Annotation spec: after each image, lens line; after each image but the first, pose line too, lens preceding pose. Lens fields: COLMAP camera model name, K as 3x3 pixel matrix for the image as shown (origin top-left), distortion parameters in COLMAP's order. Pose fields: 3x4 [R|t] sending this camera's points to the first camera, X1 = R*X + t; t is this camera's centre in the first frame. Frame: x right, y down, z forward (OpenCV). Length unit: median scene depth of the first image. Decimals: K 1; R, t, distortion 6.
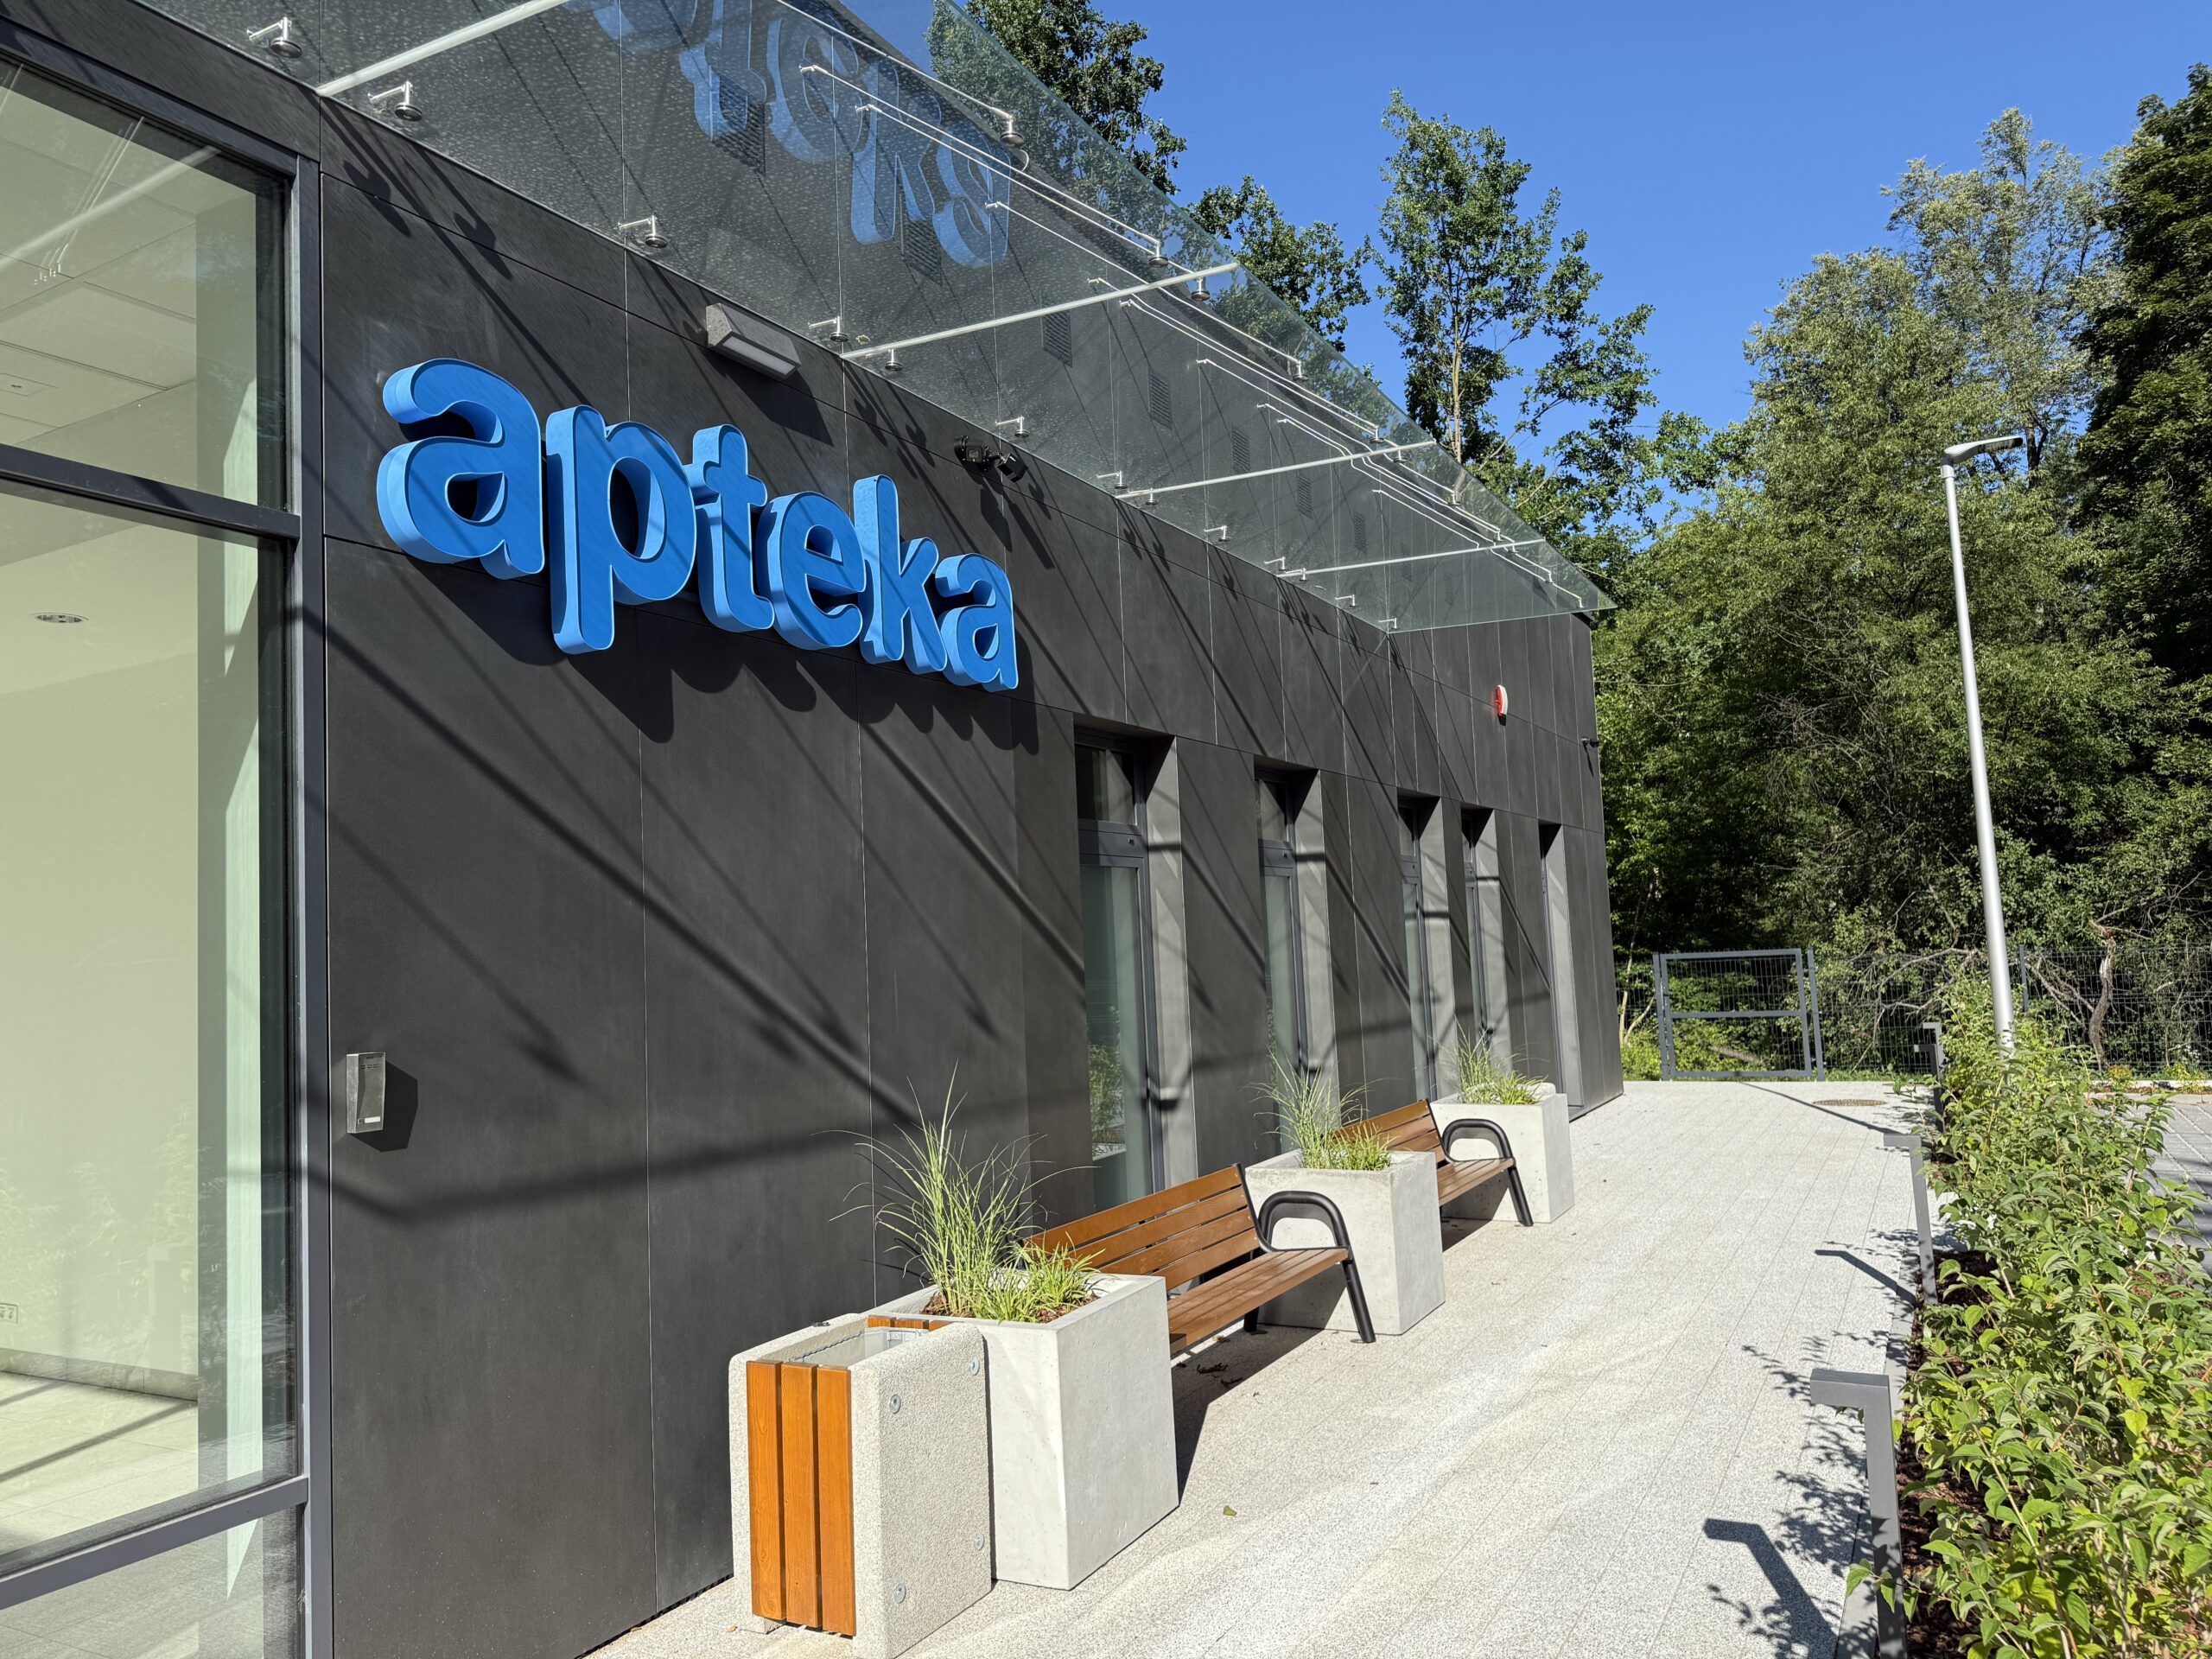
lens RADIAL K [[1541.5, 0, 1101.0], [0, 1541.5, 845.1], [0, 0, 1]] dist [0.086614, -0.101772]
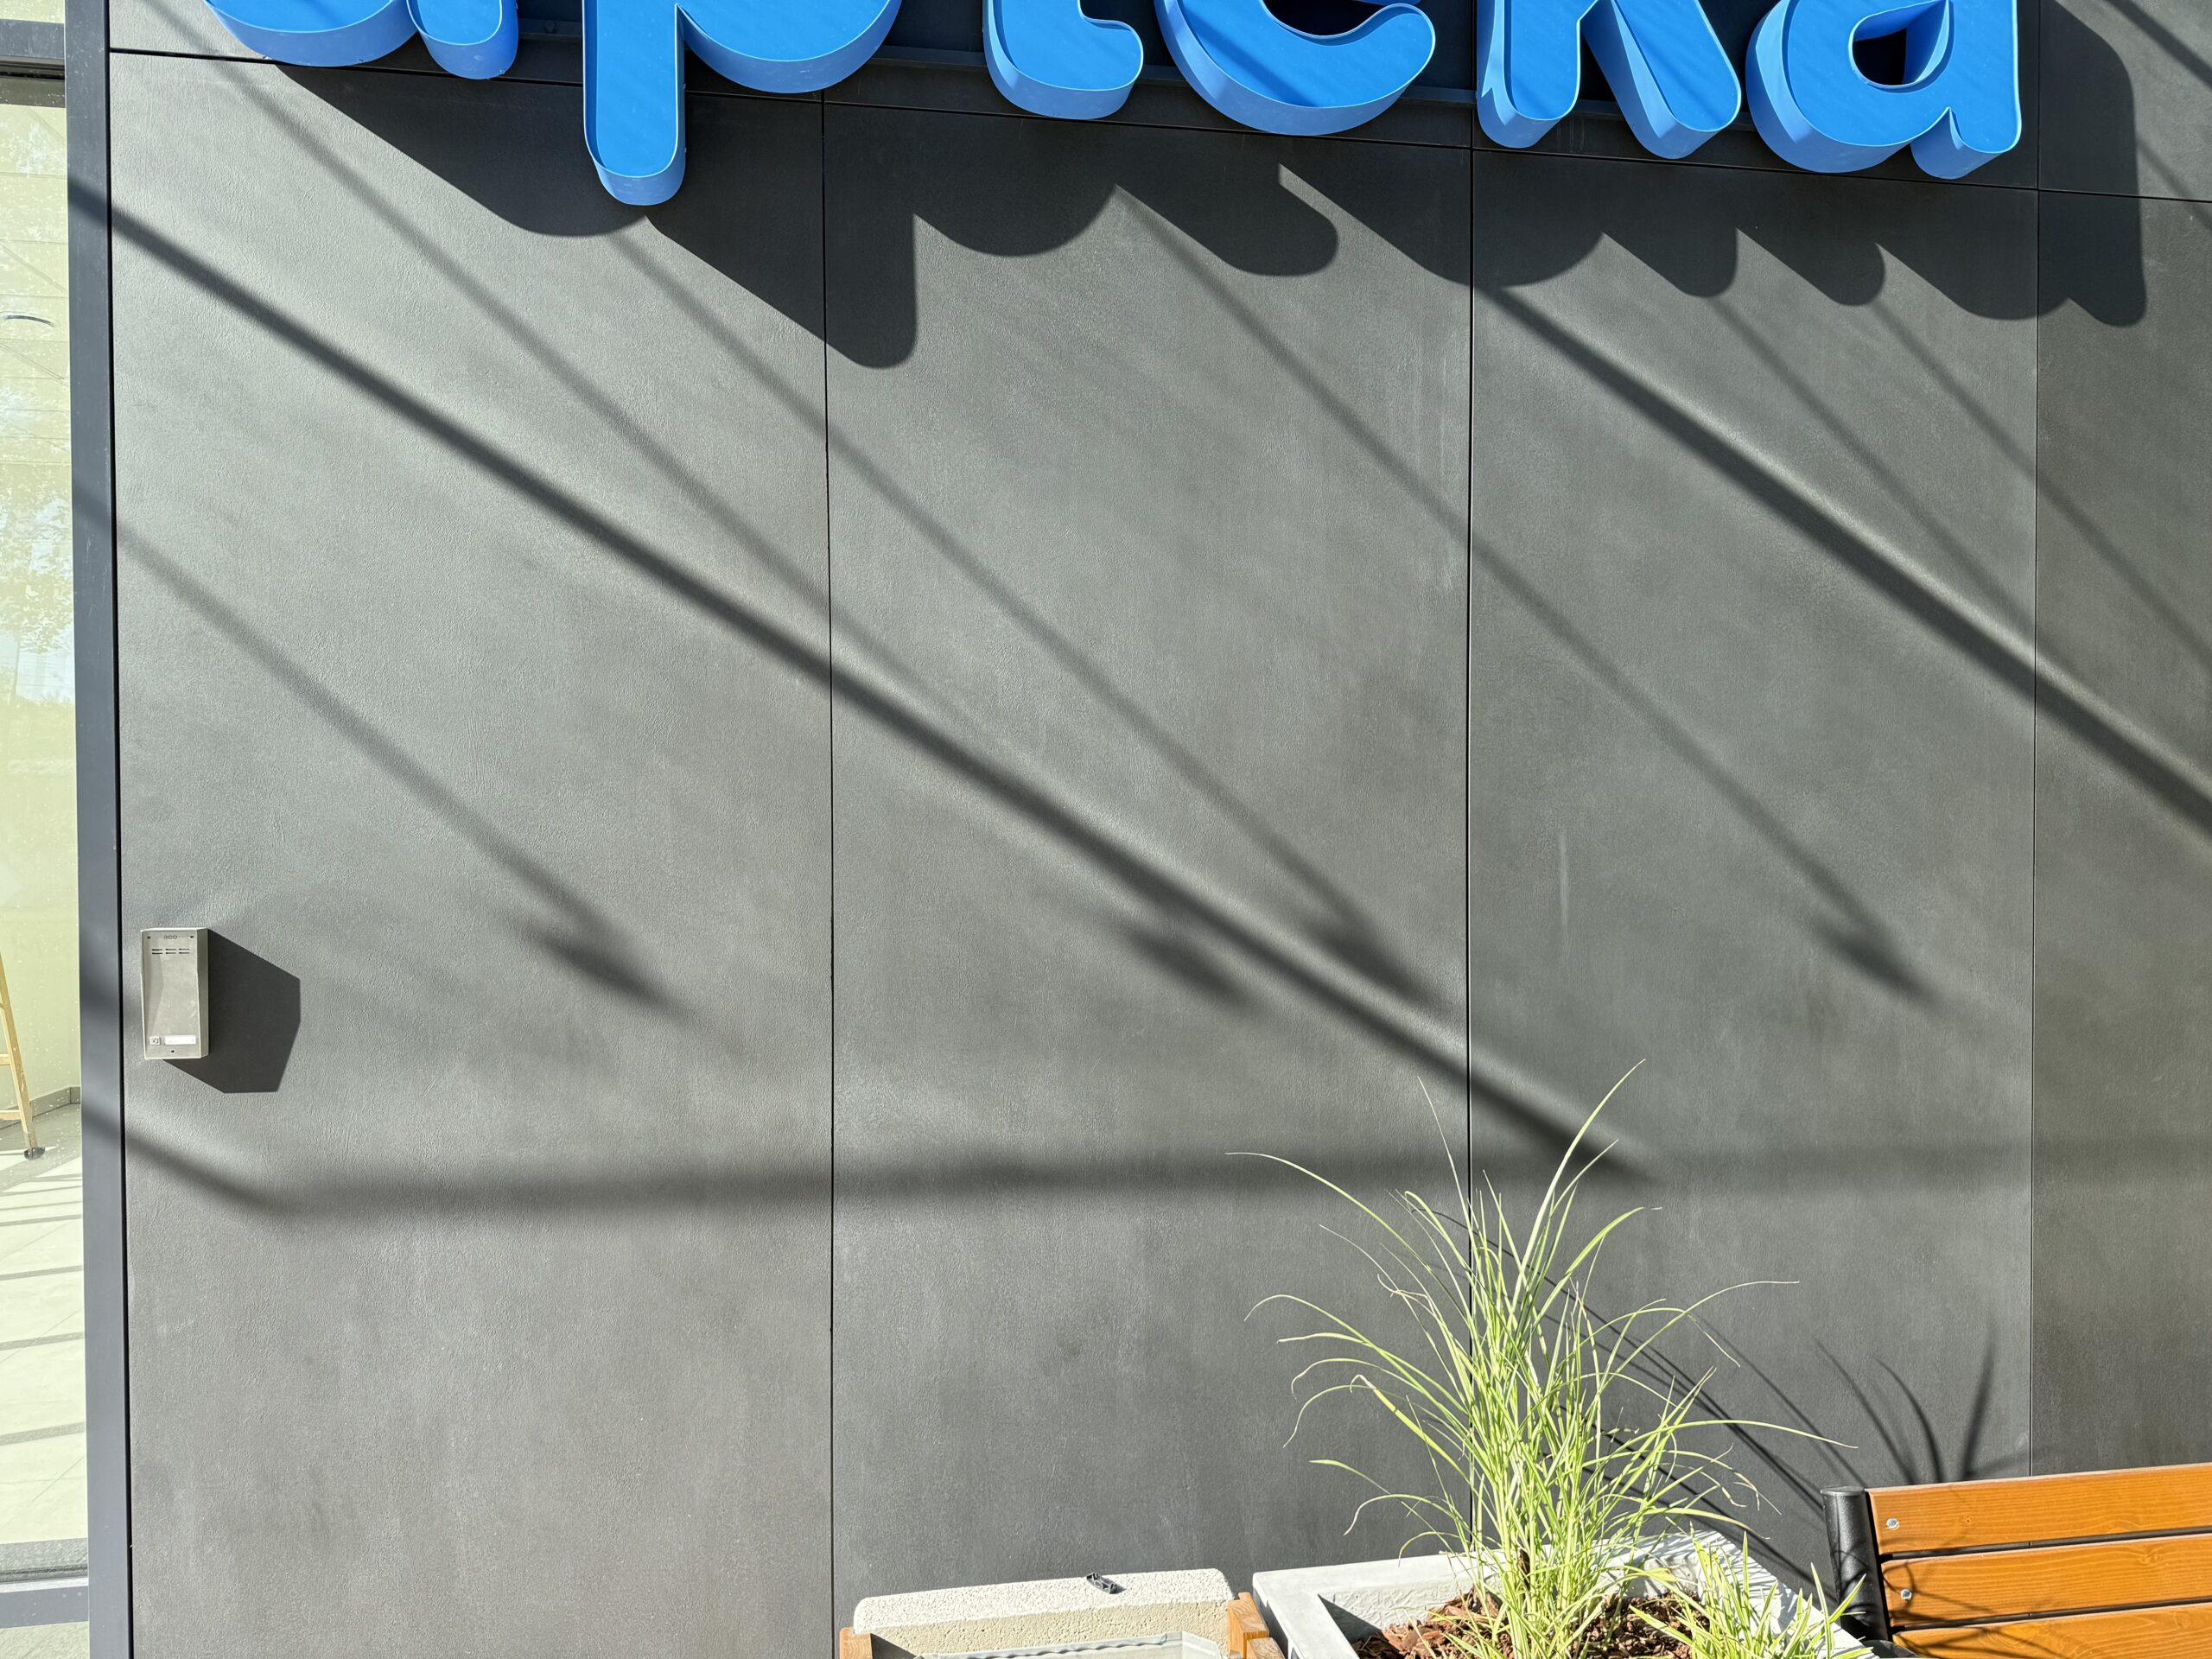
lens RADIAL K [[1541.5, 0, 1101.0], [0, 1541.5, 845.1], [0, 0, 1]] dist [0.086614, -0.101772]
pose [[0.620851, 0.061818, -0.781487, 0.160105], [0.027951, 0.994506, 0.100874, 0.038269], [0.783430, -0.084472, 0.615713, 0.681829]]
